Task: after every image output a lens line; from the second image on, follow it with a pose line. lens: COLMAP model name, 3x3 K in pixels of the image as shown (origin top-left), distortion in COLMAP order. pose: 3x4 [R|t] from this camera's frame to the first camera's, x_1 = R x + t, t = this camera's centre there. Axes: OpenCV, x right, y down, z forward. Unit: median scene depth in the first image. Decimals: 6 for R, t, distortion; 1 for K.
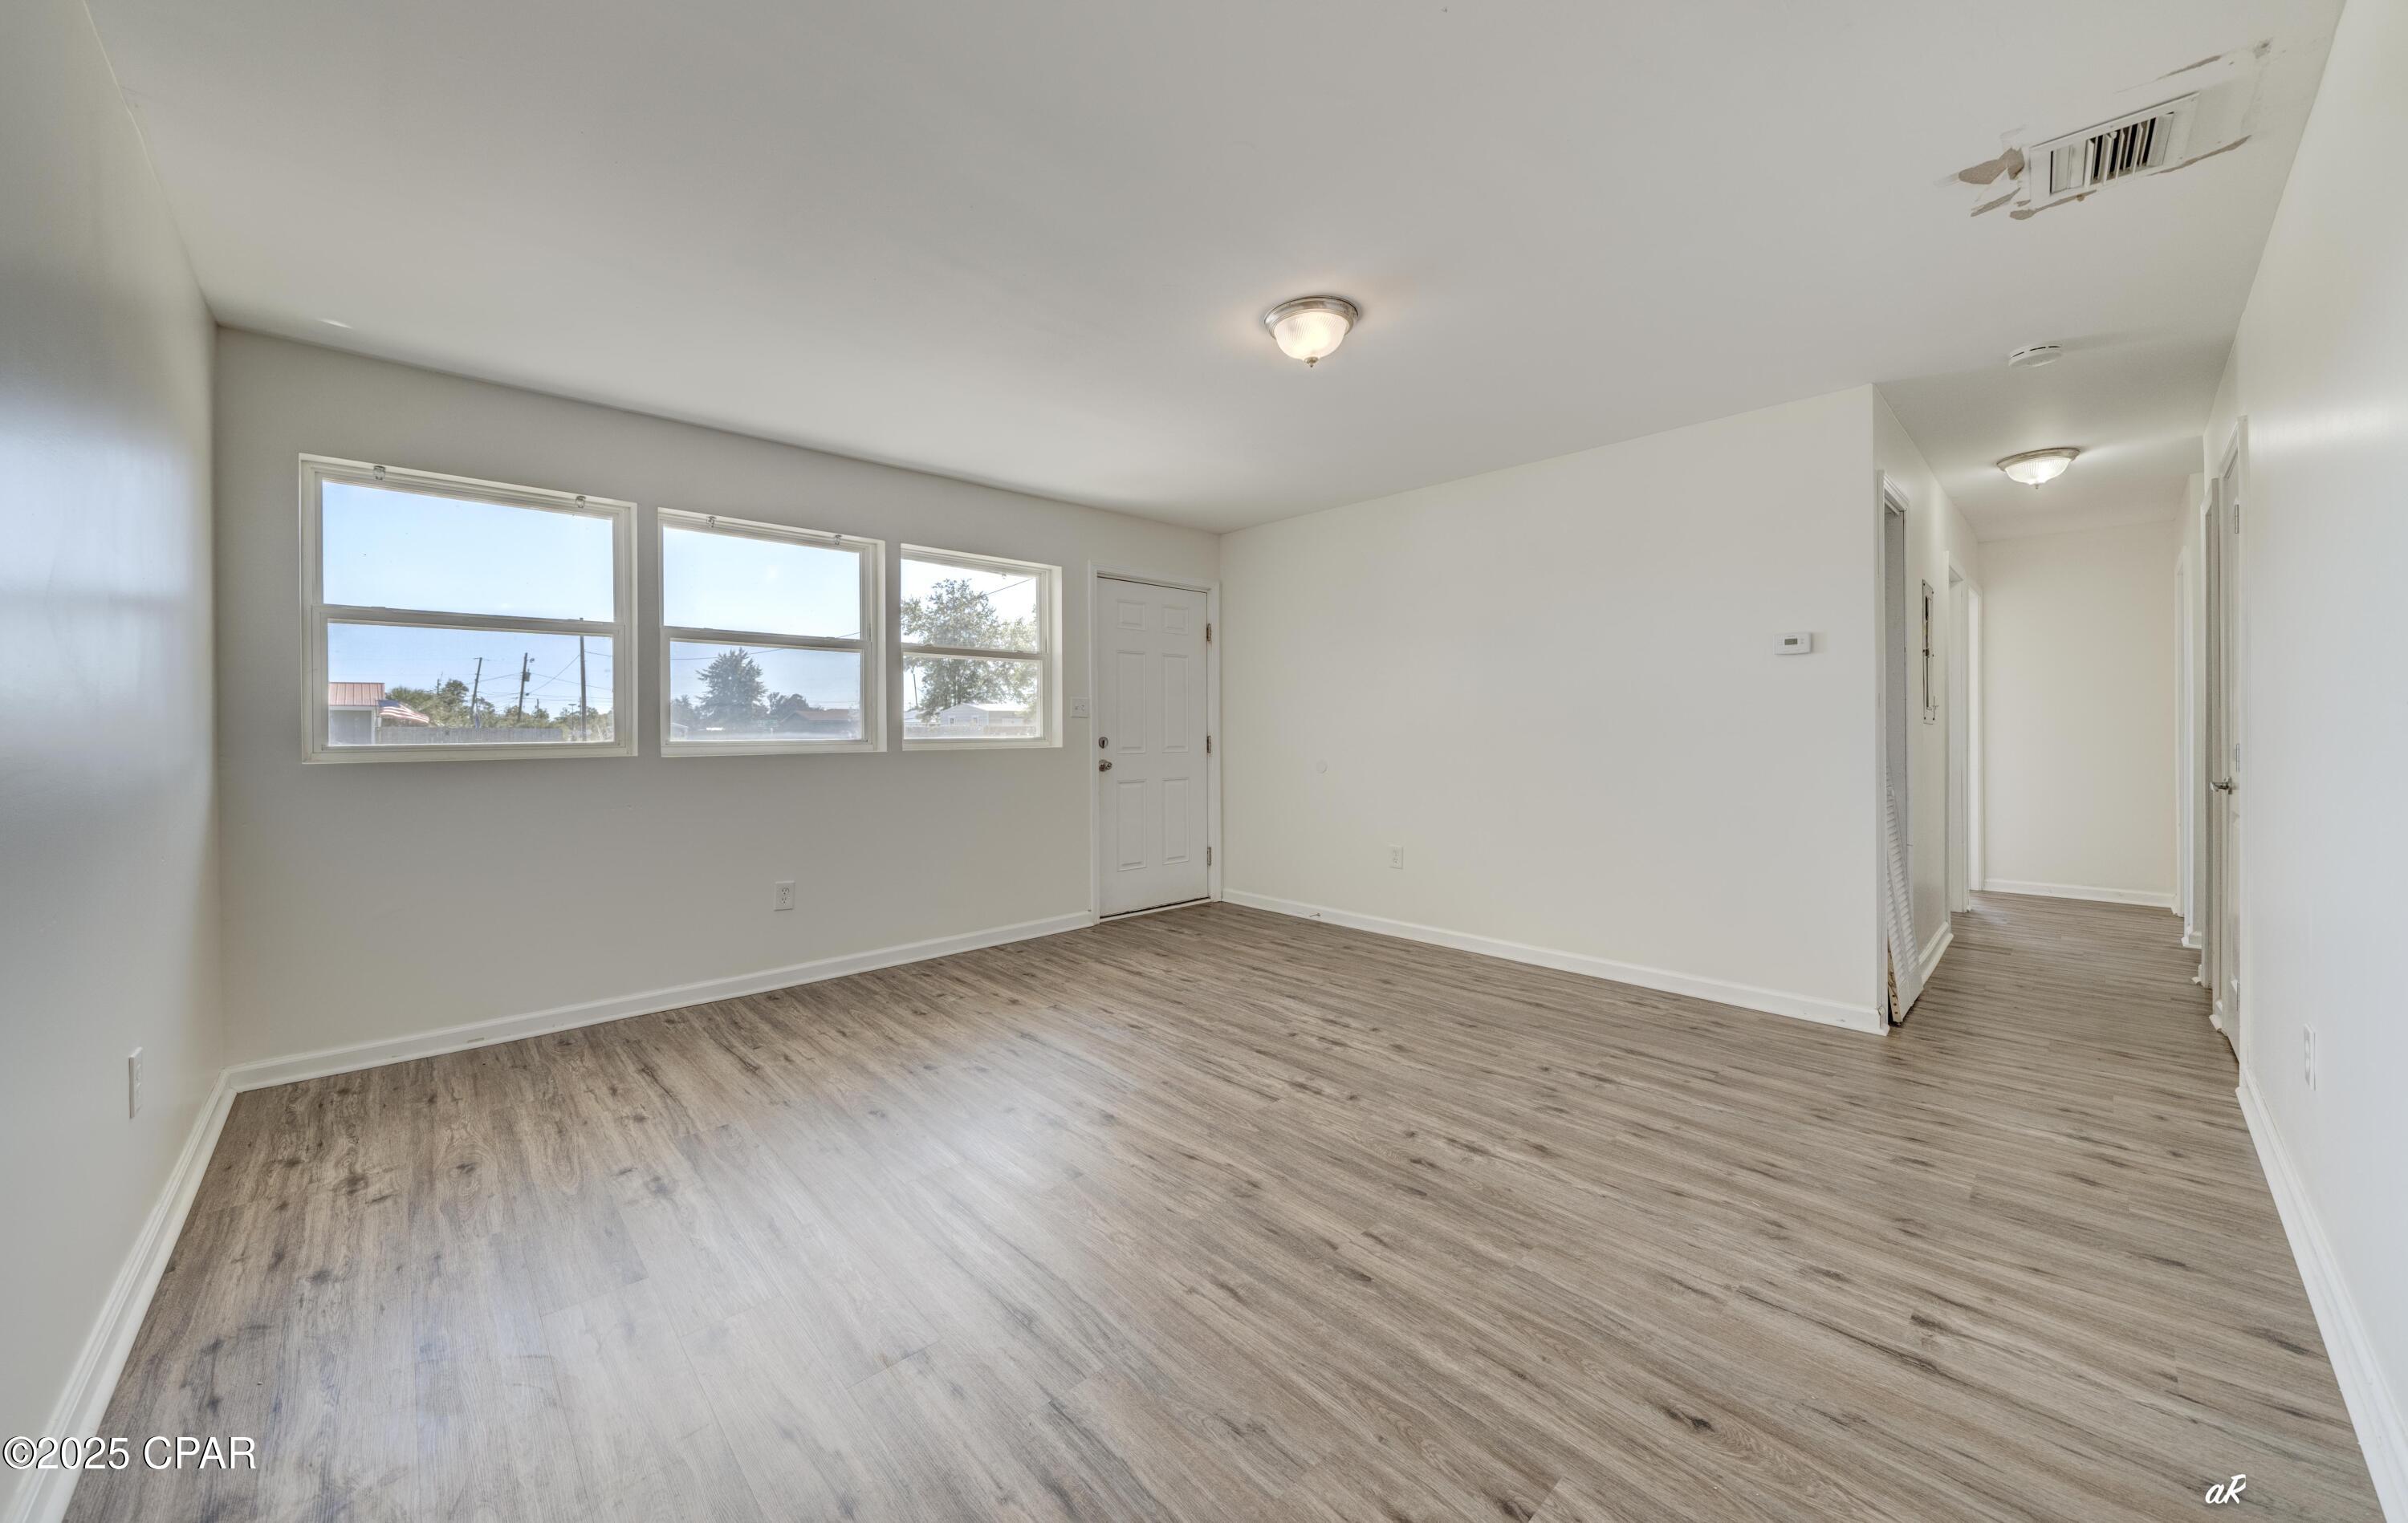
lens RADIAL K [[852.4, 0, 1214.3], [0, 852.4, 728.9], [0, 0, 1]] dist [-0.006446, 0.000043]
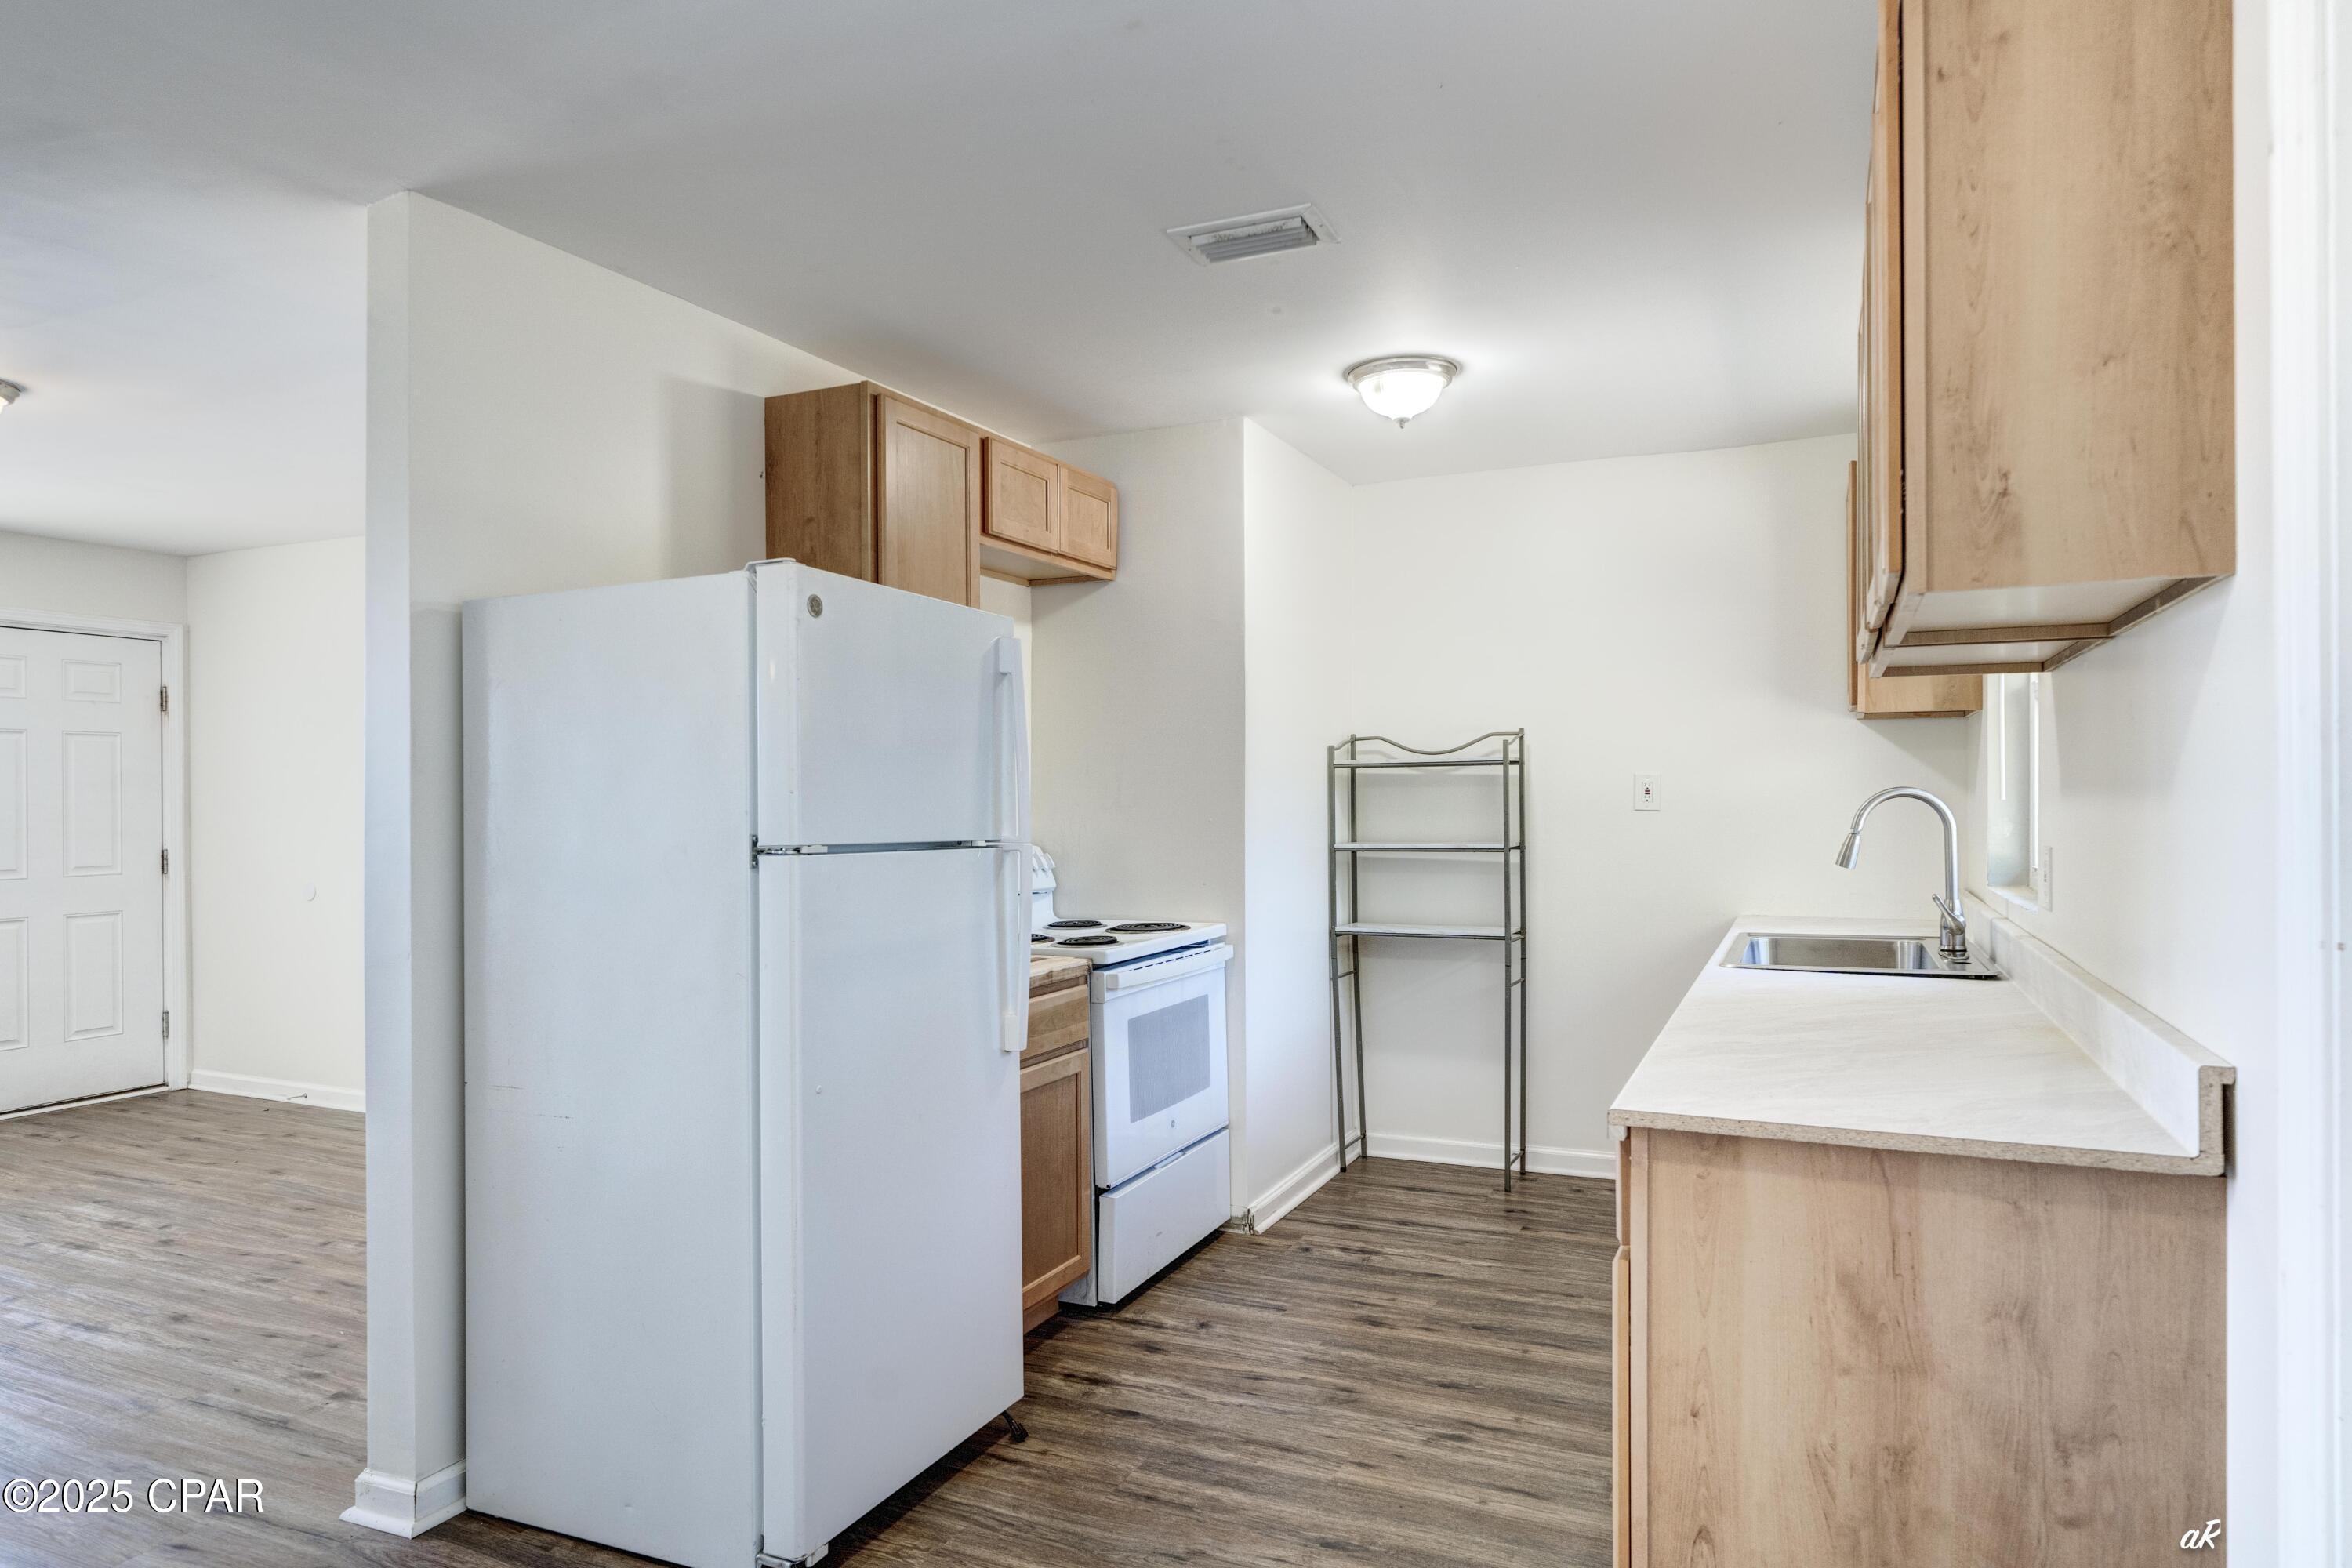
lens RADIAL K [[1382.5, 0, 1181.1], [0, 1382.5, 791.5], [0, 0, 1]] dist [0.000202, 0.000887]
pose [[0.932352, -0.003245, 0.361538, 0.585439], [0.004712, 0.999984, -0.003178, -0.051789], [-0.361522, 0.004667, 0.932352, -0.557403]]
